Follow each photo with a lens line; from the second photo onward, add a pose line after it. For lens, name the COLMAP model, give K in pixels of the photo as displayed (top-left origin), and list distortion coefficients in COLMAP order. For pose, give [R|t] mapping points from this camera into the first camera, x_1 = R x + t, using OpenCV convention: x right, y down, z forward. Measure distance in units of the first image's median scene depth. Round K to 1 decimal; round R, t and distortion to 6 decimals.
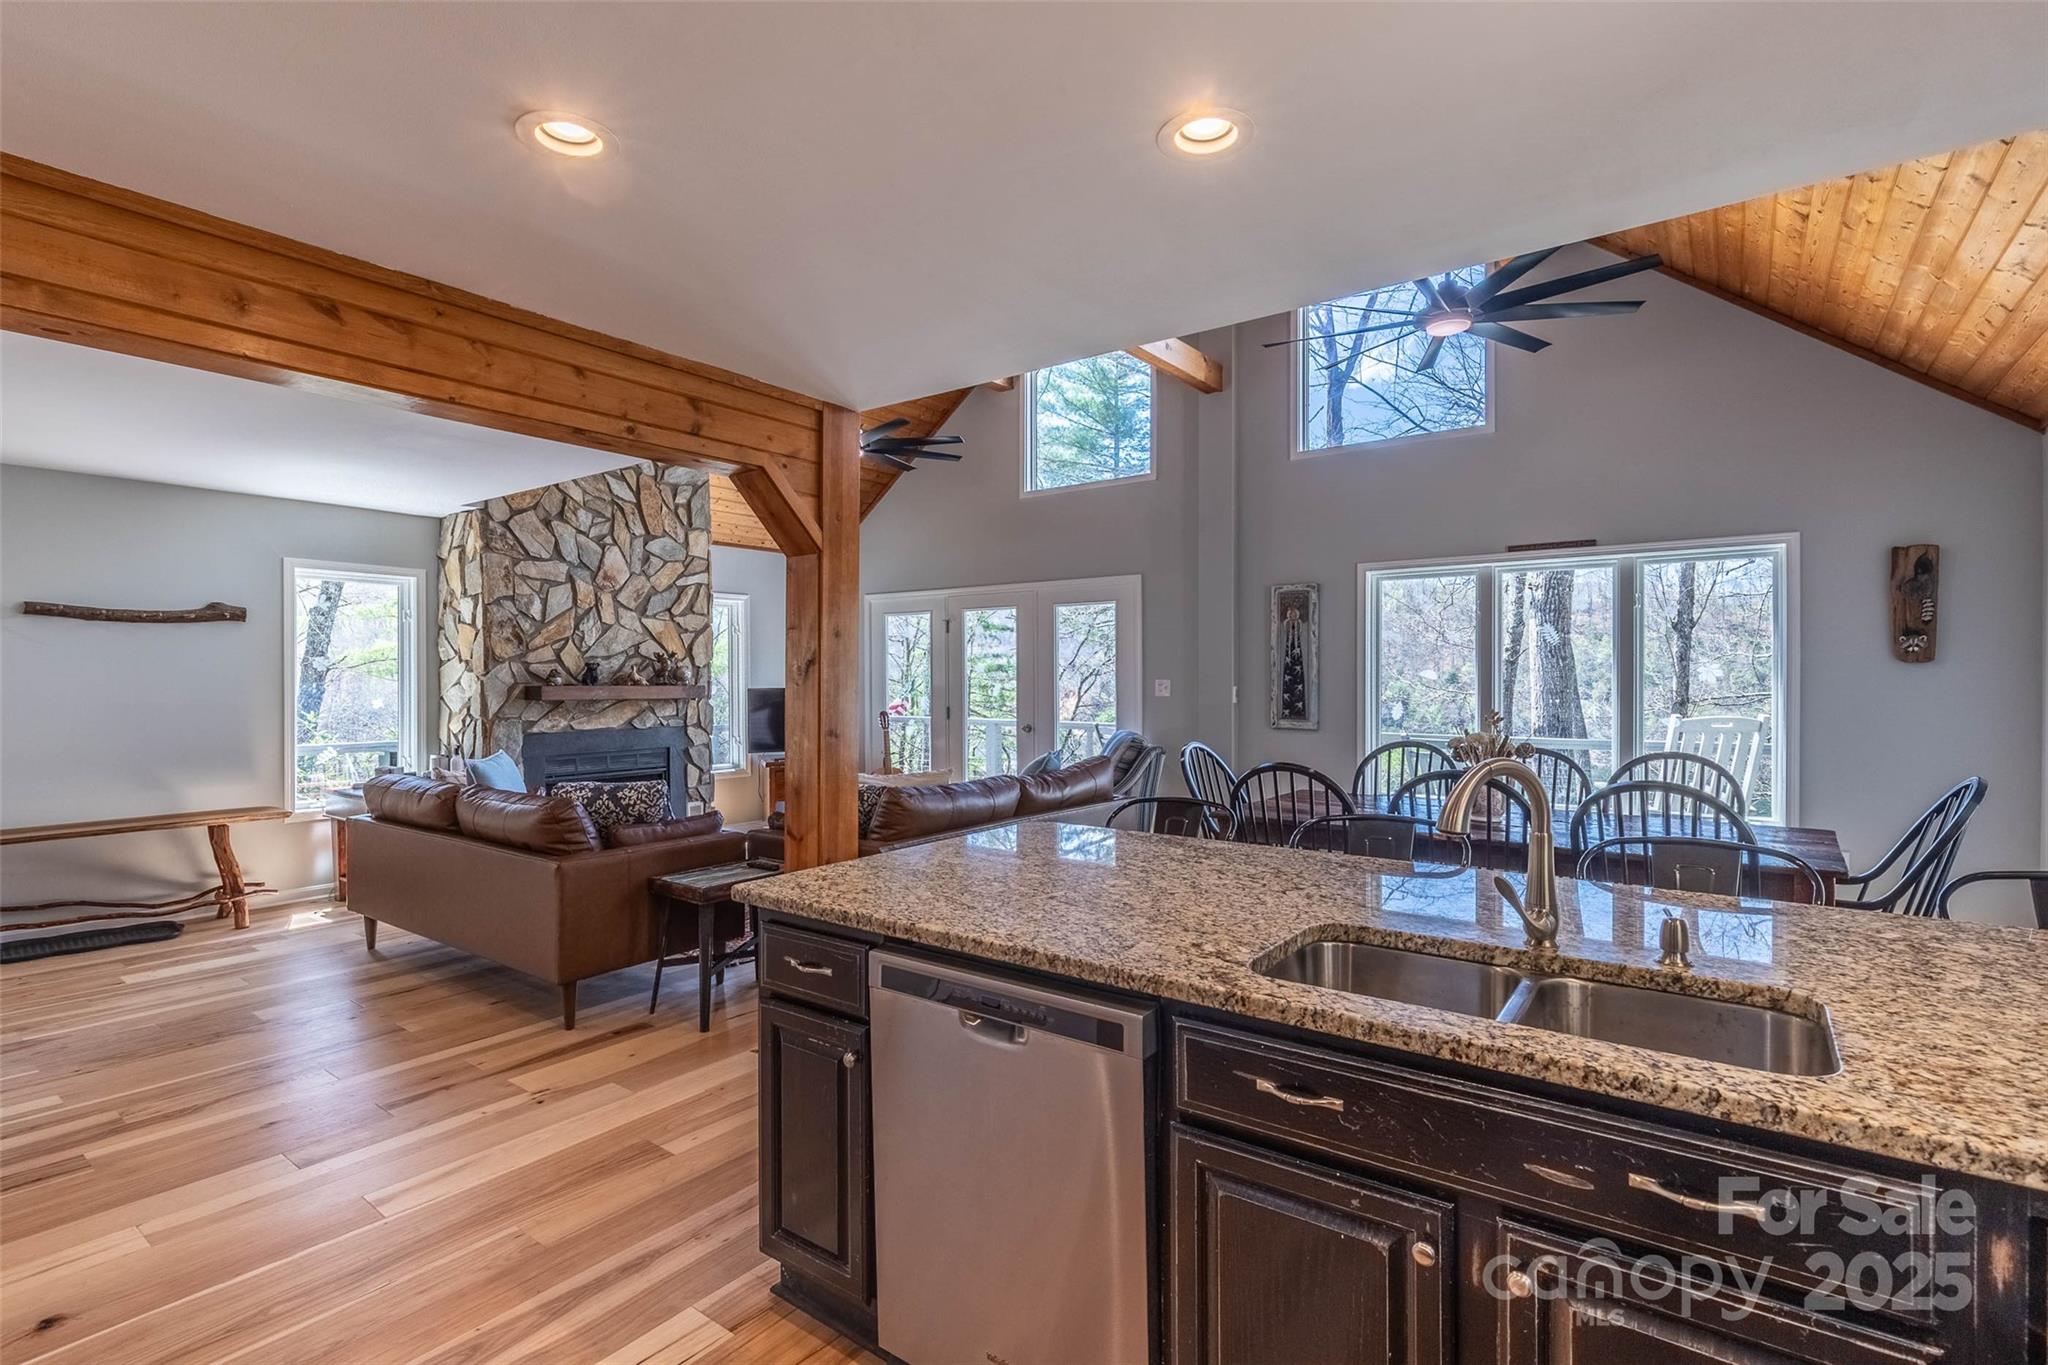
lens RADIAL K [[964.7, 0, 1003.7], [0, 964.7, 680.6], [0, 0, 1]] dist [0.000723, 0.000683]
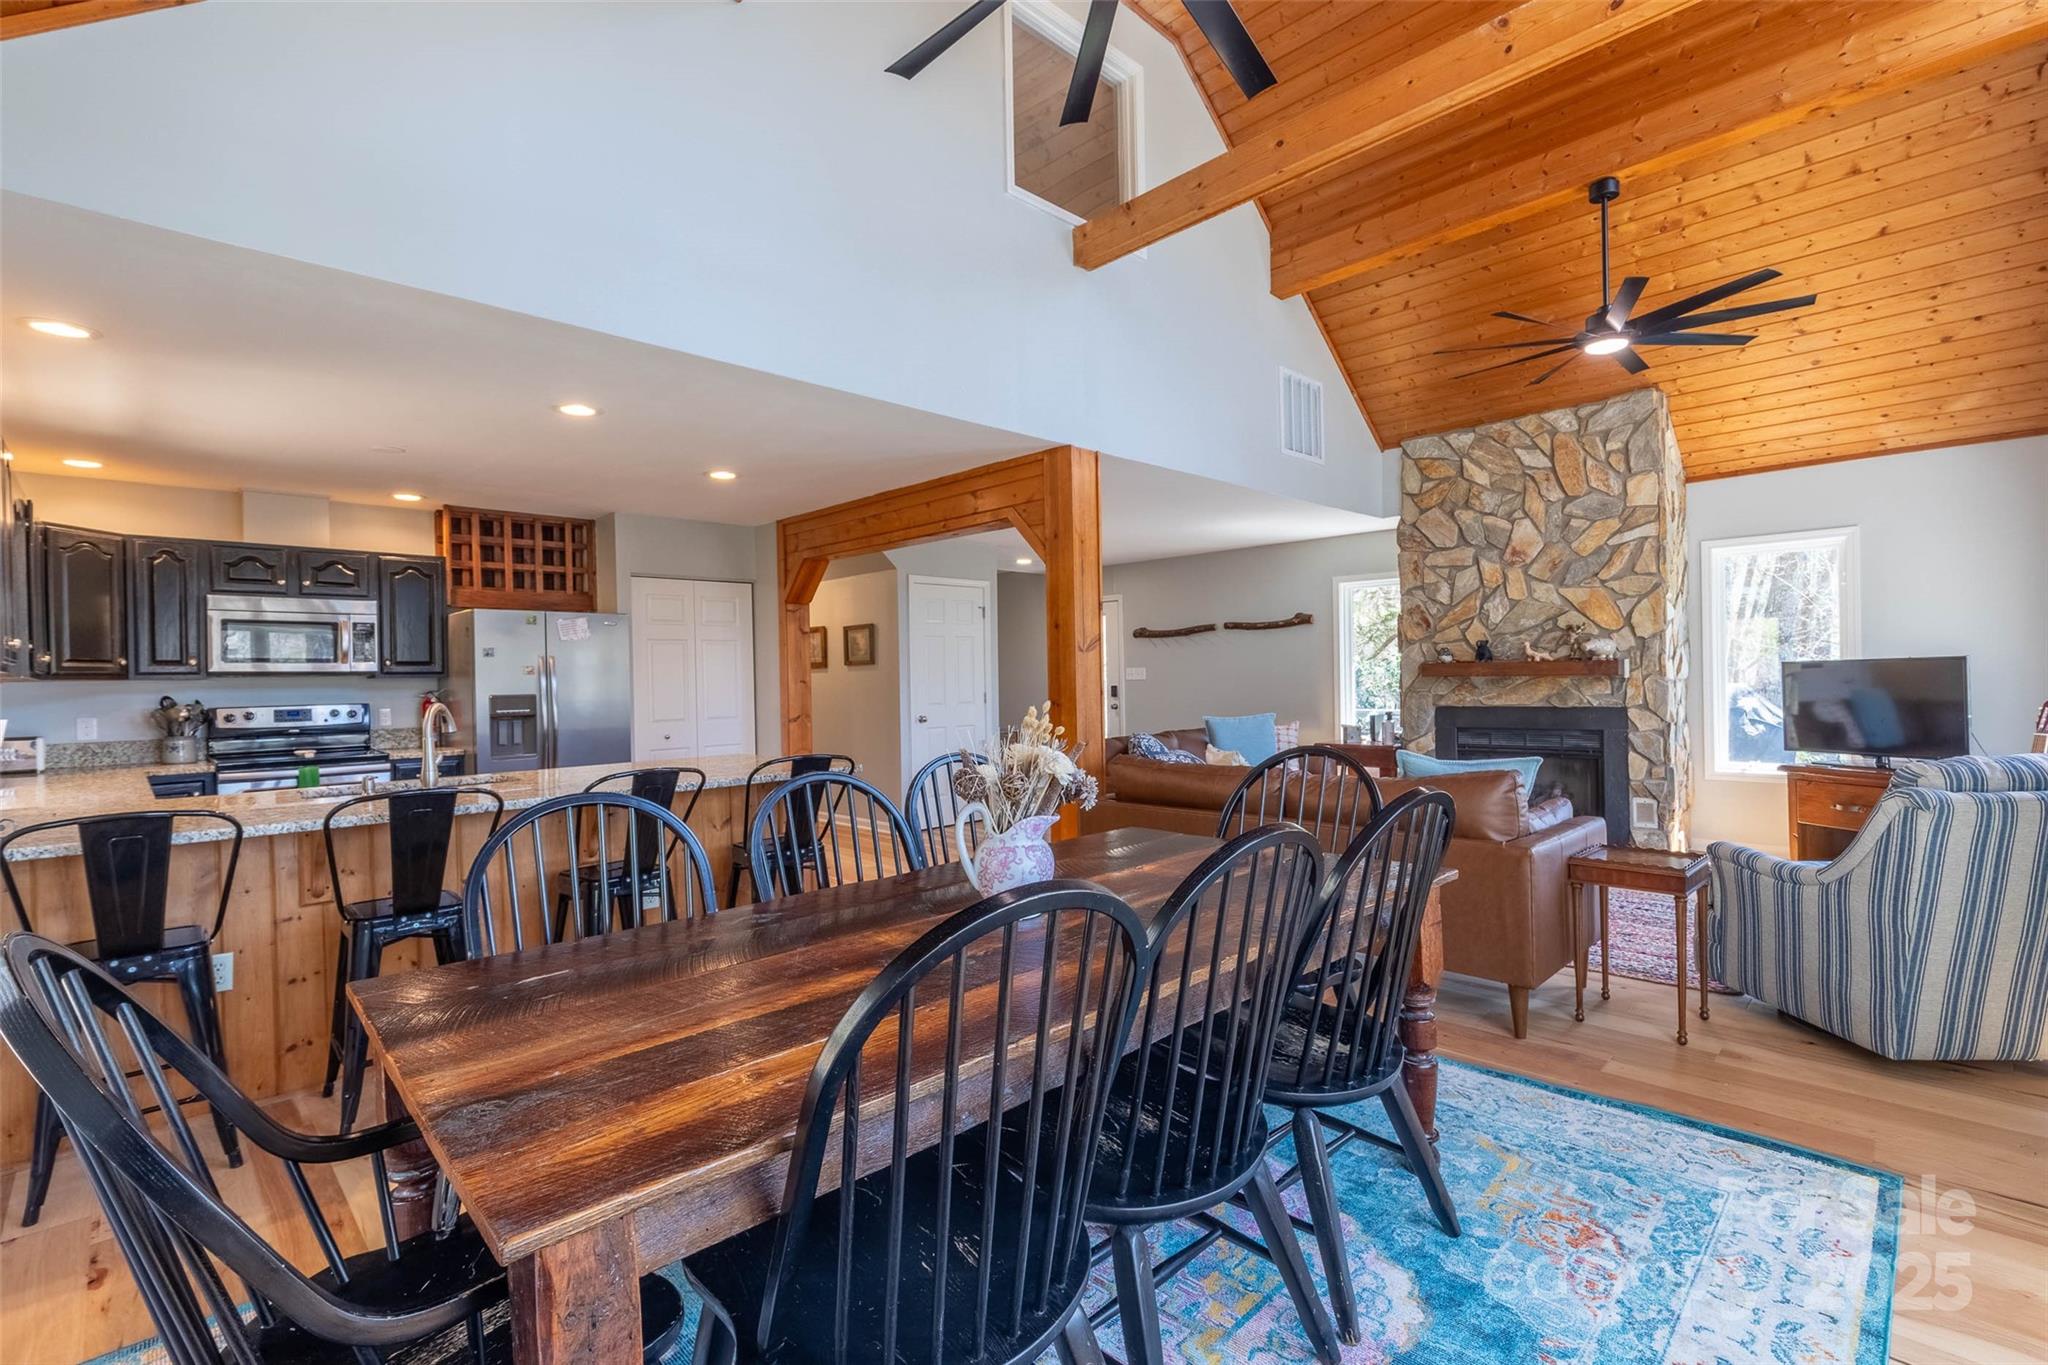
lens RADIAL K [[930.3, 0, 1004.2], [0, 930.3, 685.7], [0, 0, 1]] dist [-0.000431, 0.000140]
pose [[-0.148610, 0.012824, -0.988813, 0.624725], [0.017062, 0.999800, 0.010403, 0.010969], [0.988749, -0.015325, -0.148799, 0.631256]]
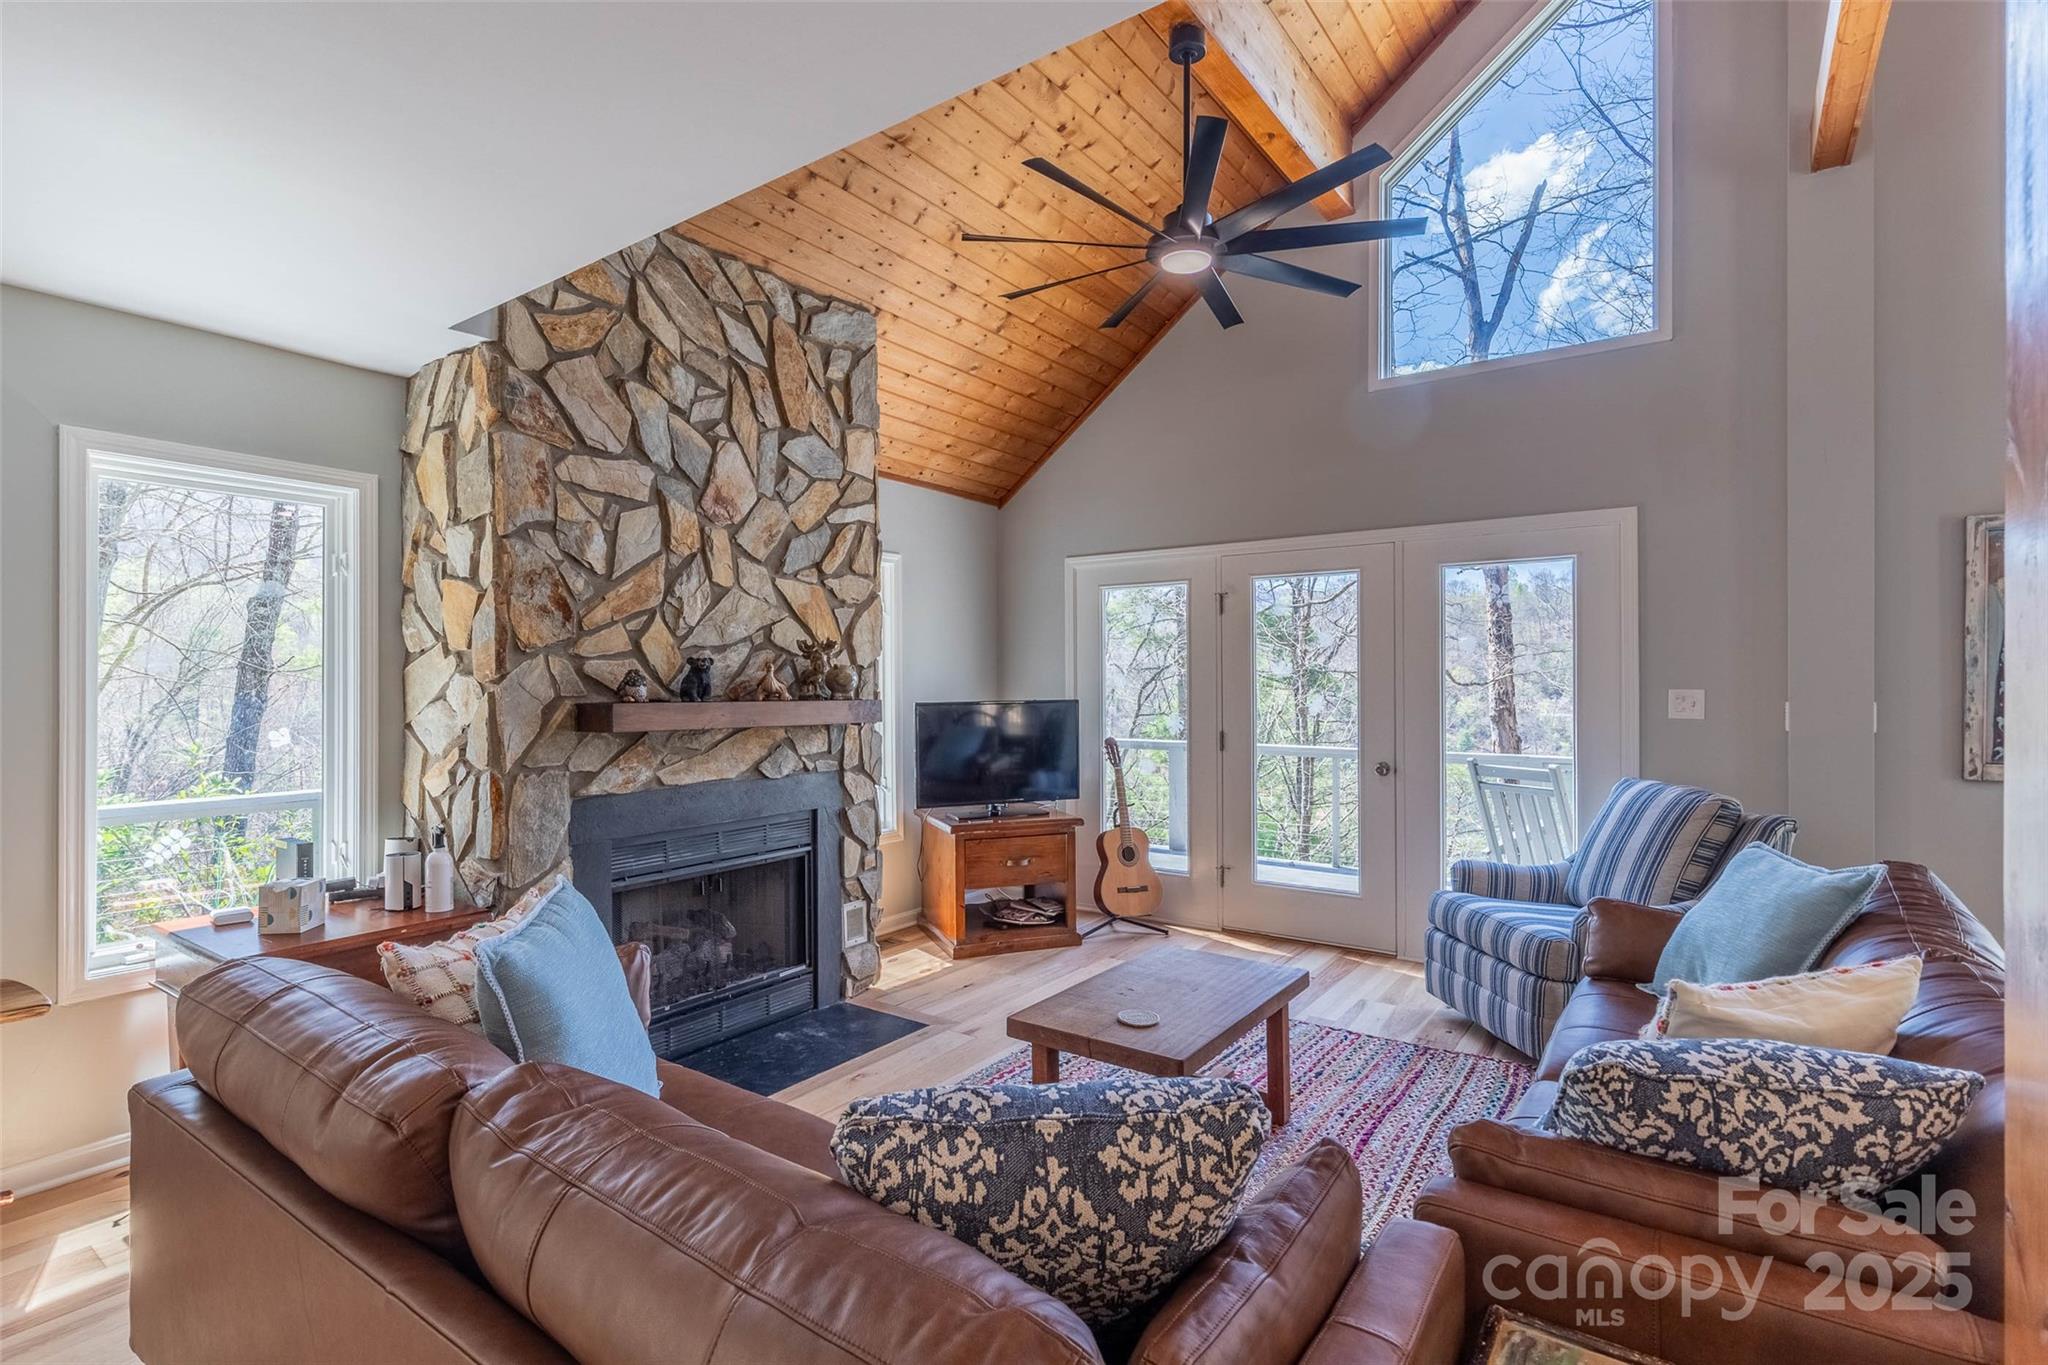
lens RADIAL K [[964.7, 0, 996.1], [0, 964.7, 678.9], [0, 0, 1]] dist [0.000723, 0.000683]
pose [[0.999858, 0.000357, 0.016829, -0.271553], [-0.000255, 0.999981, -0.006080, -0.003940], [-0.016831, 0.006075, 0.999840, 0.469441]]
